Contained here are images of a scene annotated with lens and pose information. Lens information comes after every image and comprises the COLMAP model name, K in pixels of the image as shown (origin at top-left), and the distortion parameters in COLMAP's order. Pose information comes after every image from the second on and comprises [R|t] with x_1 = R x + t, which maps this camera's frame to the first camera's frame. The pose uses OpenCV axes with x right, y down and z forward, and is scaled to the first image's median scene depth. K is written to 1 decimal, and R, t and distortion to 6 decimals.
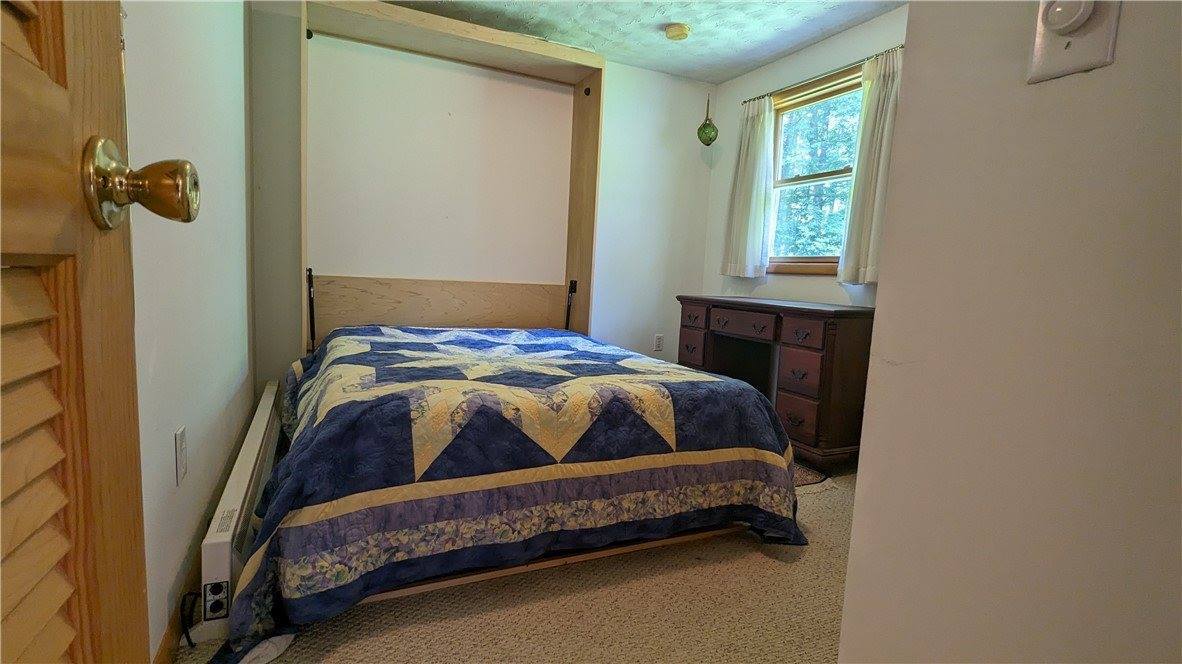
lens RADIAL K [[558.5, 0, 588.6], [0, 558.5, 334.8], [0, 0, 1]] dist [-0.004505, 0.003091]
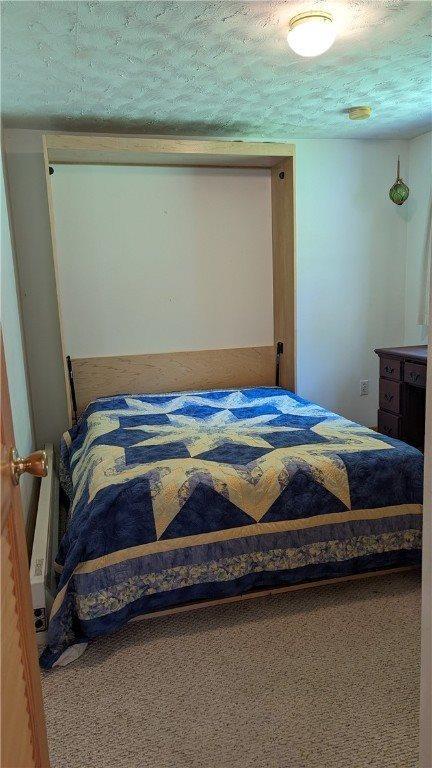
lens RADIAL K [[544.9, 0, 216.2], [0, 544.9, 386.3], [0, 0, 1]] dist [0.065855, -0.048593]
pose [[0.979620, -0.057158, -0.192554, 0.106585], [0.069692, 0.995825, 0.058958, -0.162470], [0.188380, -0.071176, 0.979514, -0.262281]]
